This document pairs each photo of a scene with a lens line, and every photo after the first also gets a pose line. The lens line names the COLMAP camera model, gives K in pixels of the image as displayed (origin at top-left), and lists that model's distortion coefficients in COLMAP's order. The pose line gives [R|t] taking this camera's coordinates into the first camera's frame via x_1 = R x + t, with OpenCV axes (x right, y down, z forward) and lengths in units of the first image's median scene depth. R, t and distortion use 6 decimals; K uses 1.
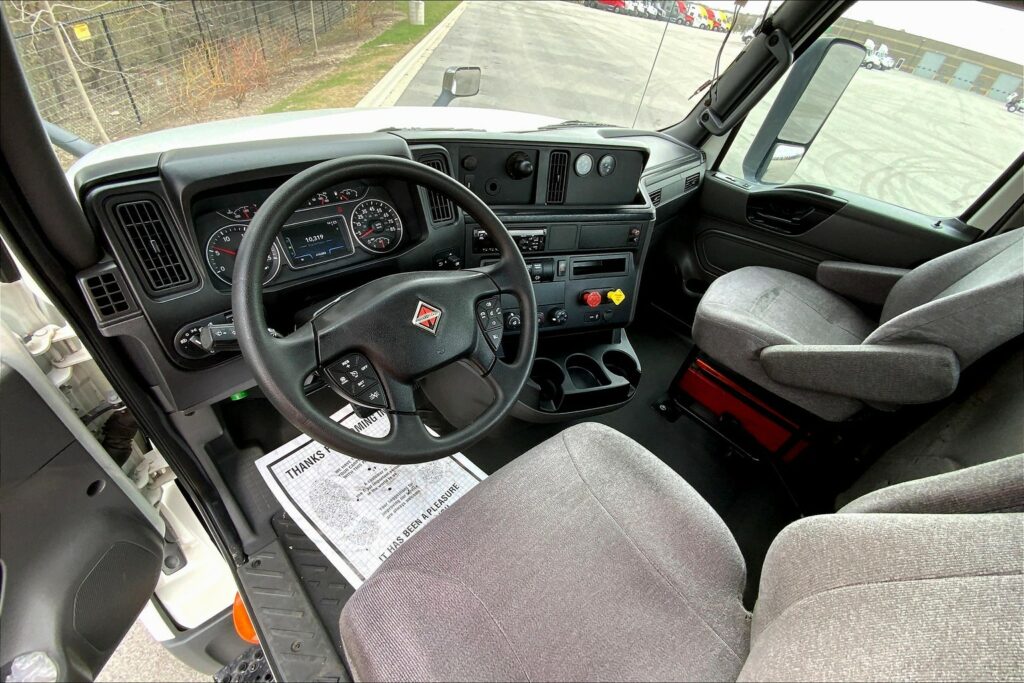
lens RADIAL K [[408.7, 0, 508.3], [0, 408.7, 343.7], [0, 0, 1]] dist [0.000318, -0.004080]
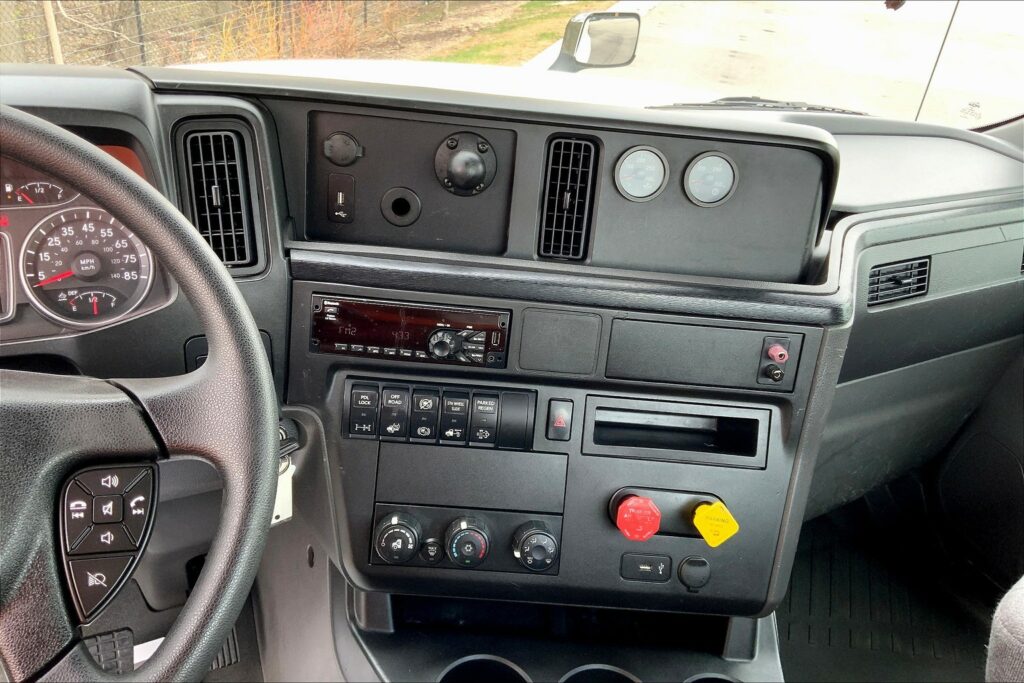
lens RADIAL K [[836.4, 0, 505.4], [0, 836.4, 342.1], [0, 0, 1]] dist [0.116289, -0.233840]
pose [[0.947060, 0.109435, -0.301829, 0.371914], [-0.182165, 0.957297, -0.224497, -0.084275], [0.264373, 0.267595, 0.926553, 0.291019]]
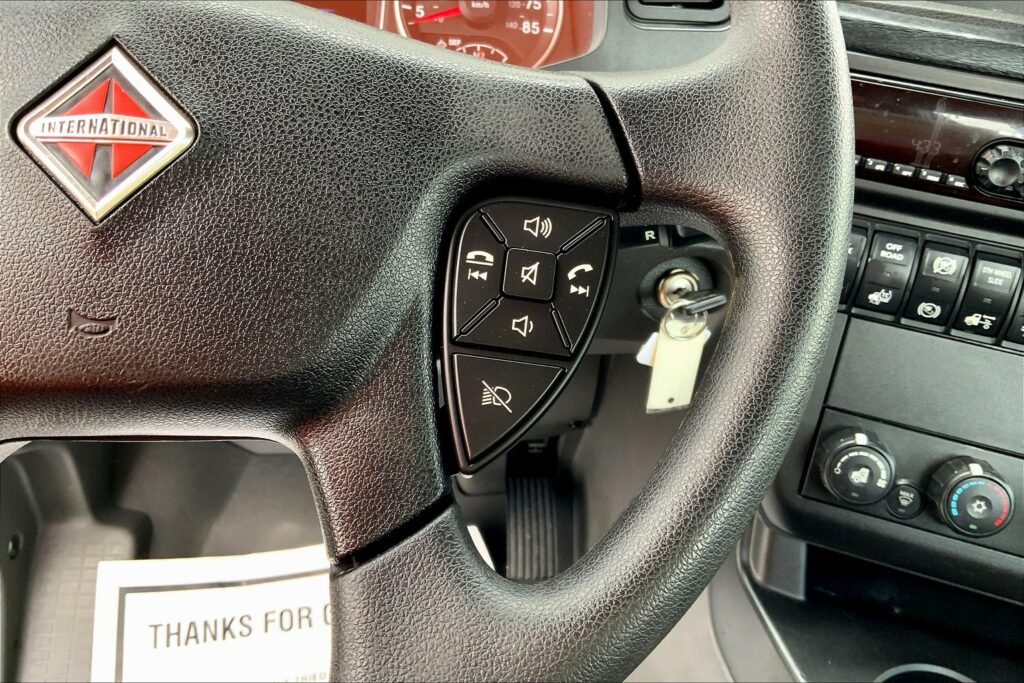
lens RADIAL K [[849.5, 0, 512.0], [0, 849.5, 341.5], [0, 0, 1]] dist [0.108129, -0.248364]
pose [[0.774021, 0.277481, -0.569118, 0.140216], [-0.381459, 0.921779, -0.069373, -0.012012], [0.505352, 0.270791, 0.819324, 0.526258]]
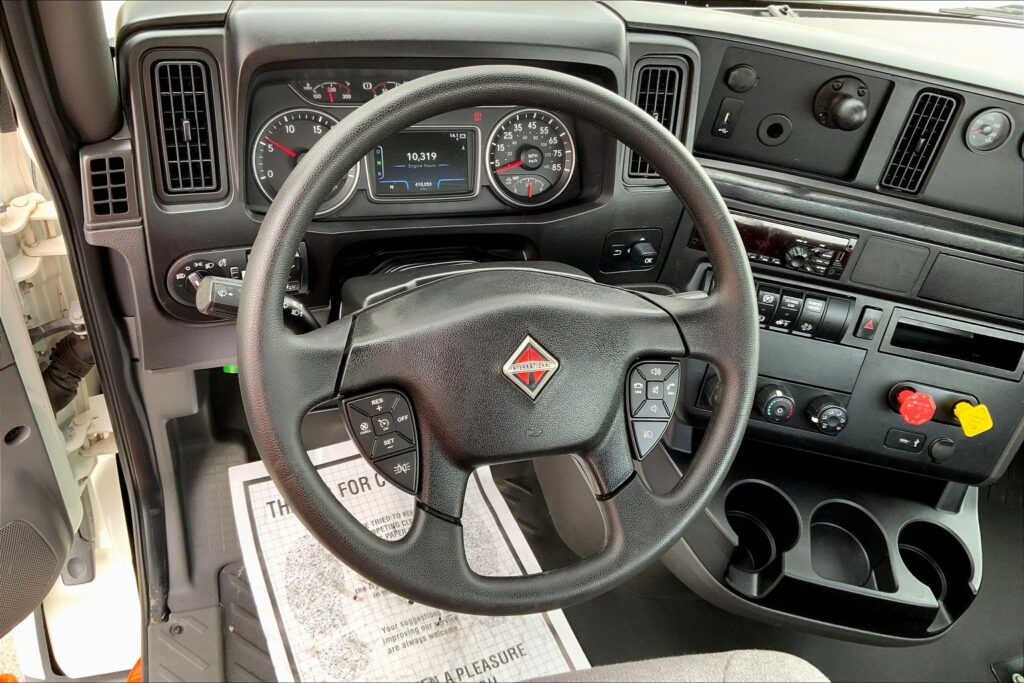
lens RADIAL K [[836.4, 0, 505.4], [0, 836.4, 342.1], [0, 0, 1]] dist [0.116289, -0.233840]
pose [[0.895131, 0.322525, -0.307764, 0.076313], [-0.321241, 0.945321, 0.056332, -0.101724], [0.309104, 0.048442, 0.949794, -0.075685]]
